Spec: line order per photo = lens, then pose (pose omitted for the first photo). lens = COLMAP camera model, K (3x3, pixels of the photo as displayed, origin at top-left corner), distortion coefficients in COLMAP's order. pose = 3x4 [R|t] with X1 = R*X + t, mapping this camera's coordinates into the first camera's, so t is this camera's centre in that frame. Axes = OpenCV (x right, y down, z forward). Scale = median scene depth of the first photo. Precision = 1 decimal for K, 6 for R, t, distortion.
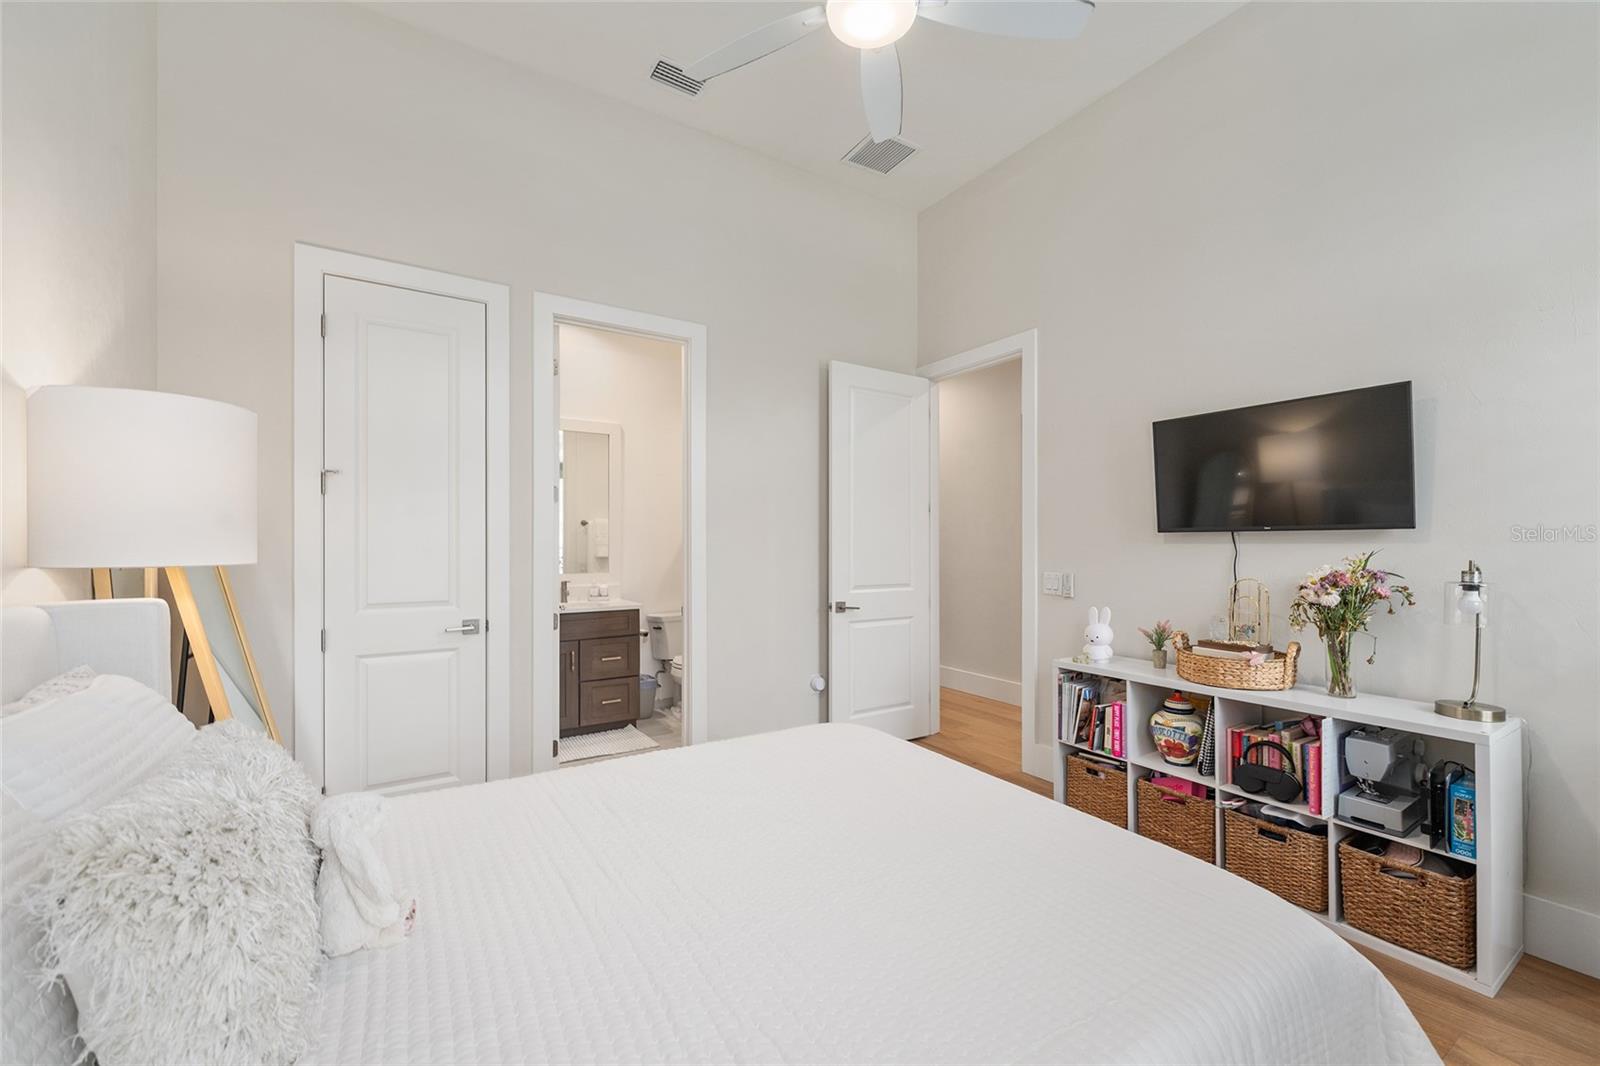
lens RADIAL K [[636.5, 0, 800.3], [0, 636.5, 540.3], [0, 0, 1]] dist [-0.000493, 0.000298]
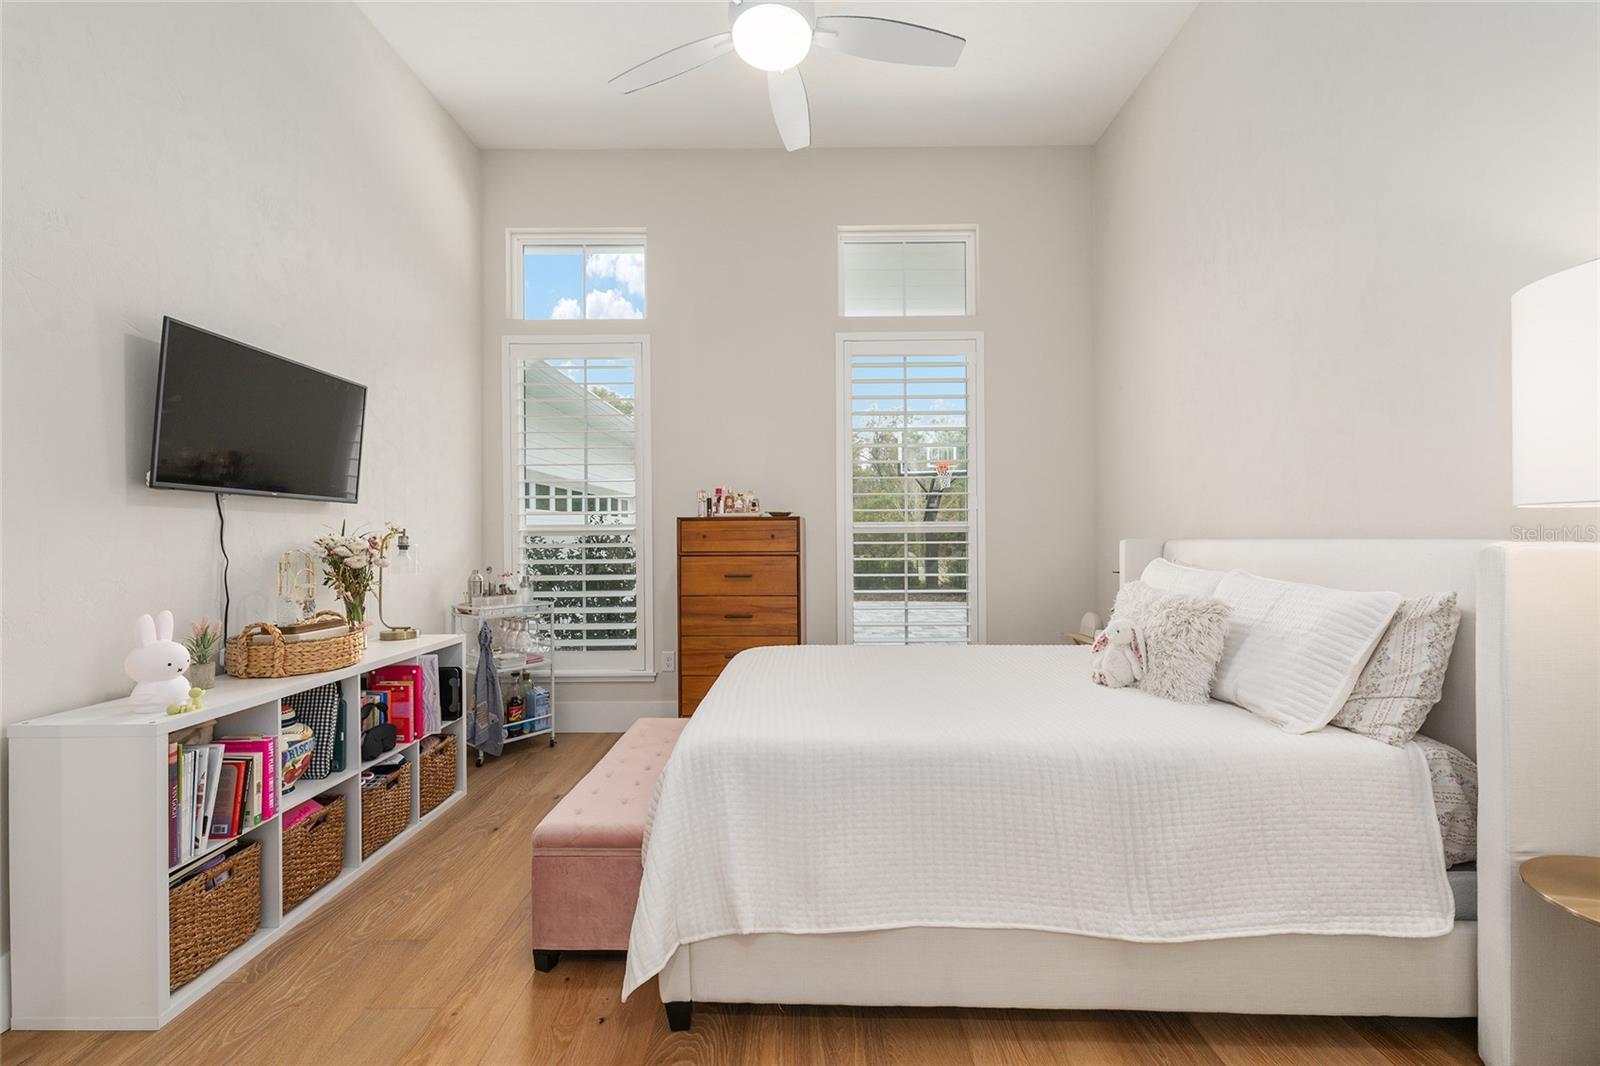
lens RADIAL K [[636.5, 0, 800.3], [0, 636.5, 540.3], [0, 0, 1]] dist [-0.000493, 0.000298]
pose [[-0.846460, 0.003057, 0.532444, -0.109310], [0.000850, 0.999990, -0.004391, 0.015235], [-0.532452, -0.003264, -0.846454, 0.407267]]
